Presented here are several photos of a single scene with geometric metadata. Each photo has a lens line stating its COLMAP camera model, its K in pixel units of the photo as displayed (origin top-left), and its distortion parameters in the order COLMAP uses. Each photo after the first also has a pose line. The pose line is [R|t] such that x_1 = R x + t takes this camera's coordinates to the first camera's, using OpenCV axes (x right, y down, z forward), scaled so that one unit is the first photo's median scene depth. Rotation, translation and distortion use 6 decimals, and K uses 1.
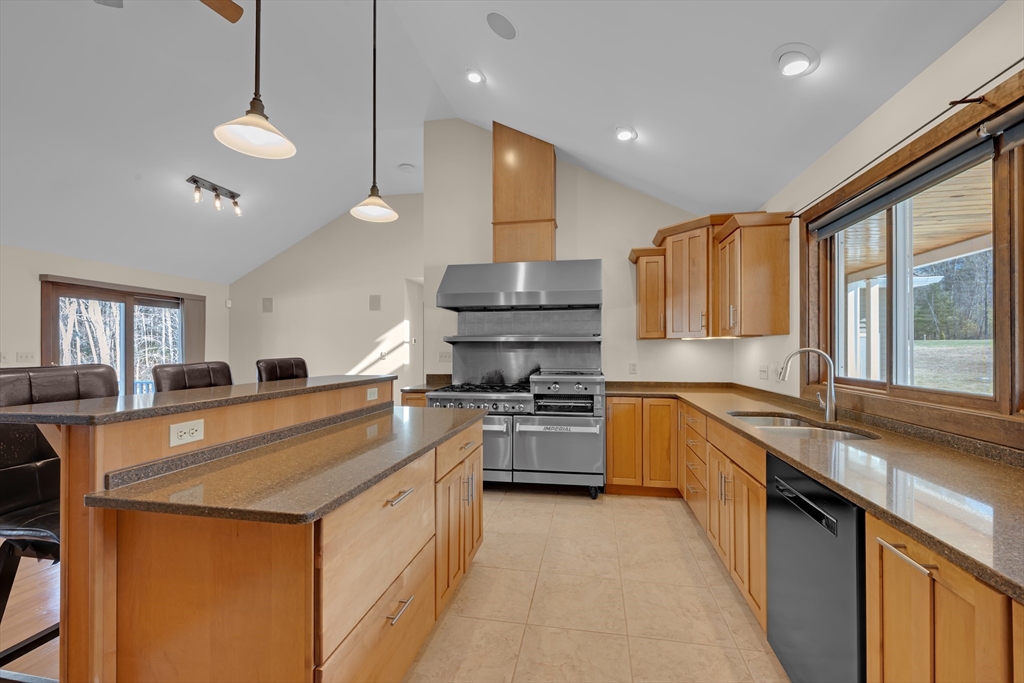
lens RADIAL K [[413.0, 0, 510.5], [0, 413.0, 339.1], [0, 0, 1]] dist [0.003690, -0.000218]
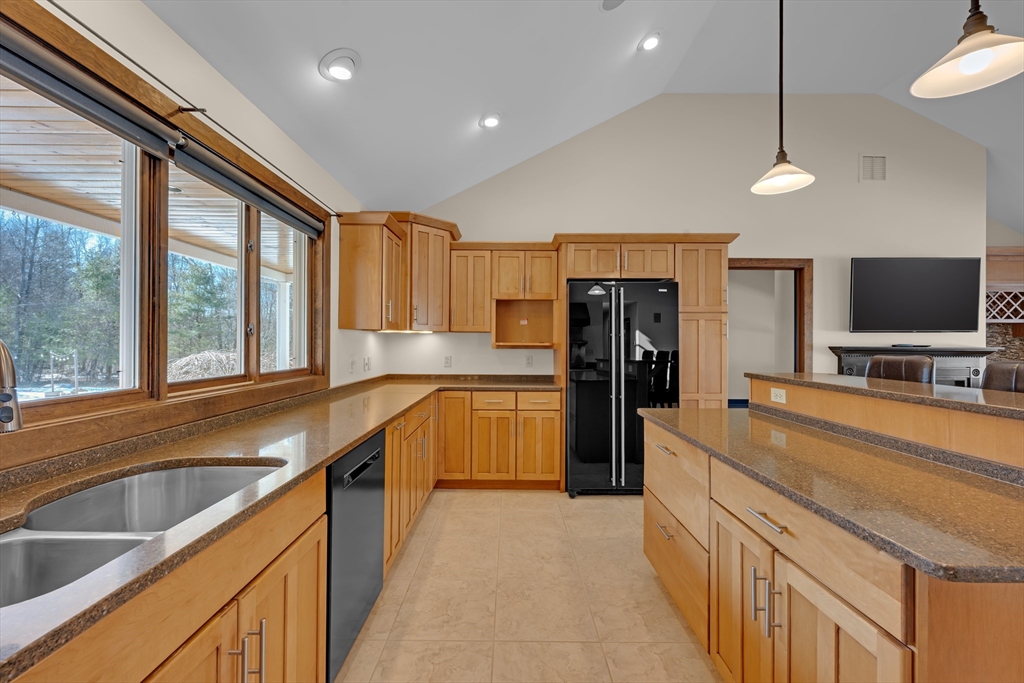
lens RADIAL K [[413.0, 0, 510.5], [0, 413.0, 339.1], [0, 0, 1]] dist [0.003690, -0.000218]
pose [[-0.981543, -0.005408, -0.191164, 0.378306], [0.000361, 0.999546, -0.030127, 0.040507], [0.191240, -0.029639, -0.981096, 1.680484]]
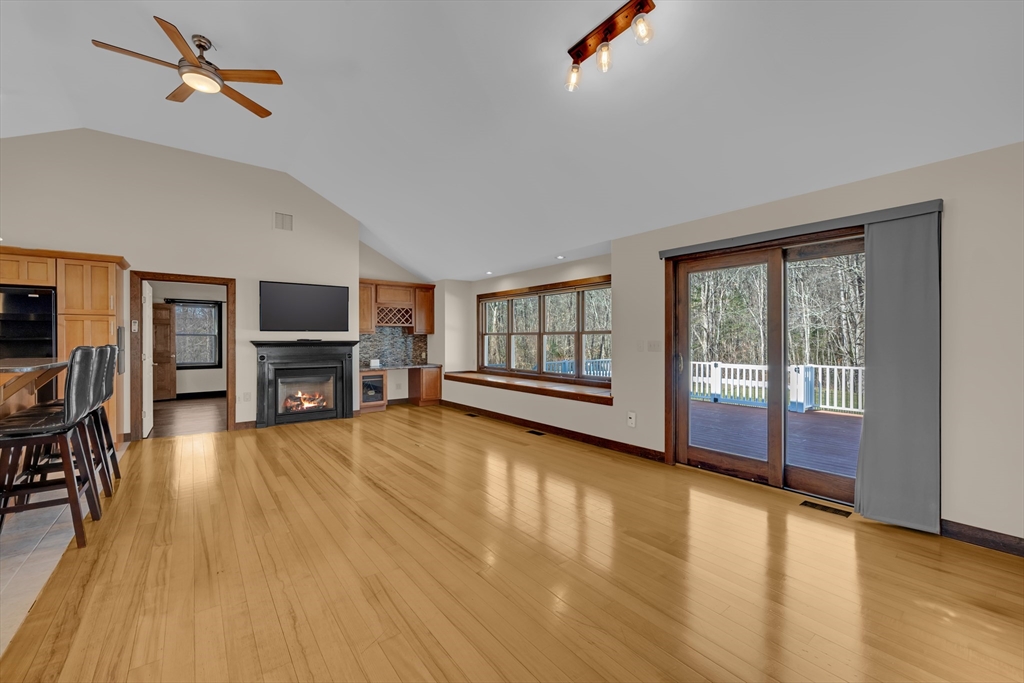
lens RADIAL K [[413.0, 0, 510.5], [0, 413.0, 339.1], [0, 0, 1]] dist [0.003690, -0.000218]
pose [[-0.662648, 0.000995, -0.748930, -0.618838], [0.020289, 0.999656, -0.016623, 0.090969], [0.748656, -0.026211, -0.662441, 3.357228]]
